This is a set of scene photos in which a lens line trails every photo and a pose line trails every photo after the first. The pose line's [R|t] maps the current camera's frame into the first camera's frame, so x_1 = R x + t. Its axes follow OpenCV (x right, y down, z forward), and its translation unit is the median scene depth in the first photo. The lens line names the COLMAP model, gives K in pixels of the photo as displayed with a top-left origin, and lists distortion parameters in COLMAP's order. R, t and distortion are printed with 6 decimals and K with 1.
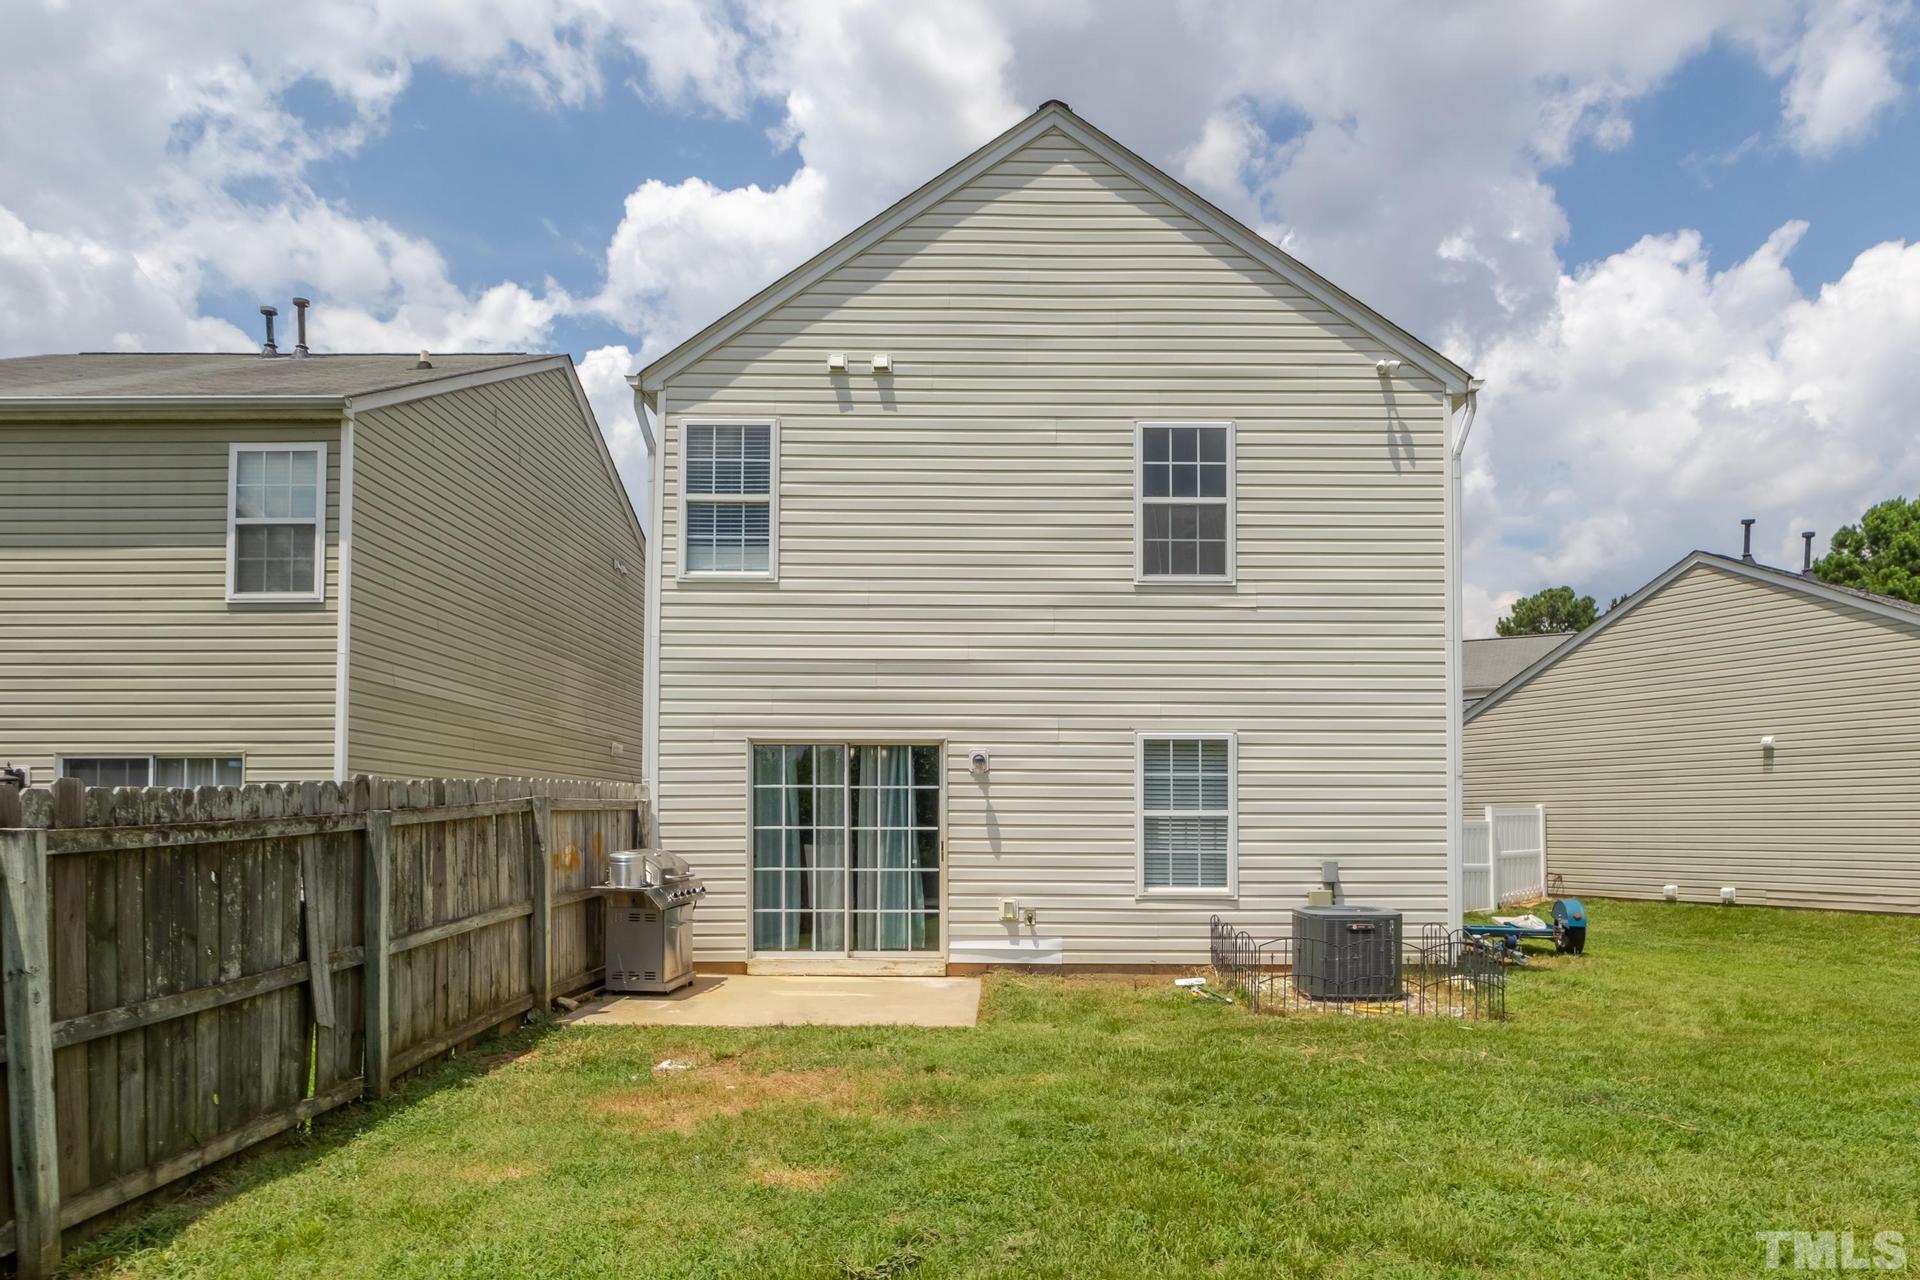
lens RADIAL K [[1226.5, 0, 966.5], [0, 1226.5, 814.2], [0, 0, 1]] dist [-0.019997, -0.001139]
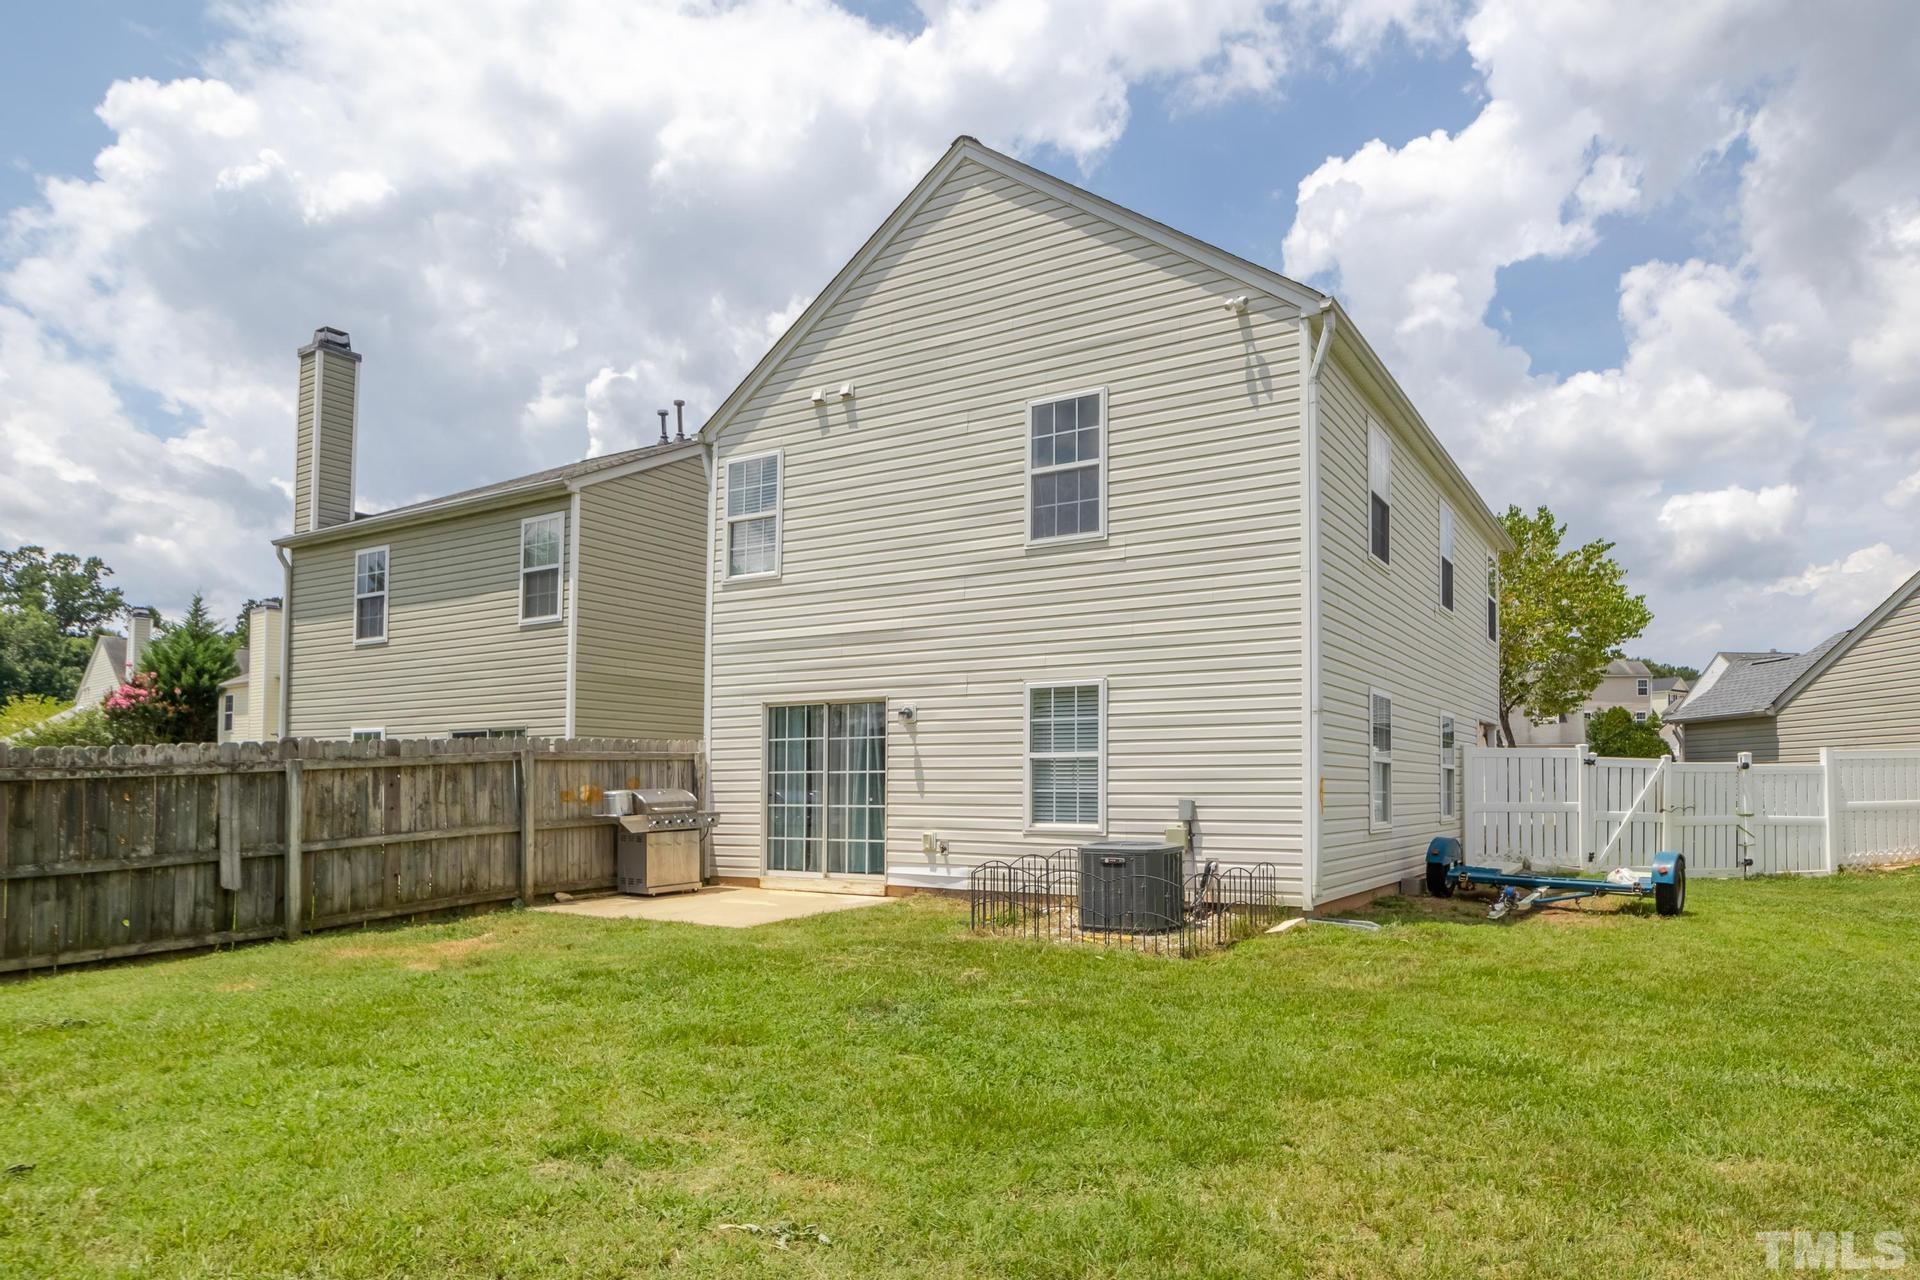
lens RADIAL K [[1098.7, 0, 959.8], [0, 1098.7, 760.7], [0, 0, 1]] dist [-0.028408, 0.000311]
pose [[0.868693, -0.015374, -0.495112, 0.576423], [0.010745, 0.999868, -0.012196, 0.014952], [0.495234, 0.005274, 0.868744, 0.112616]]
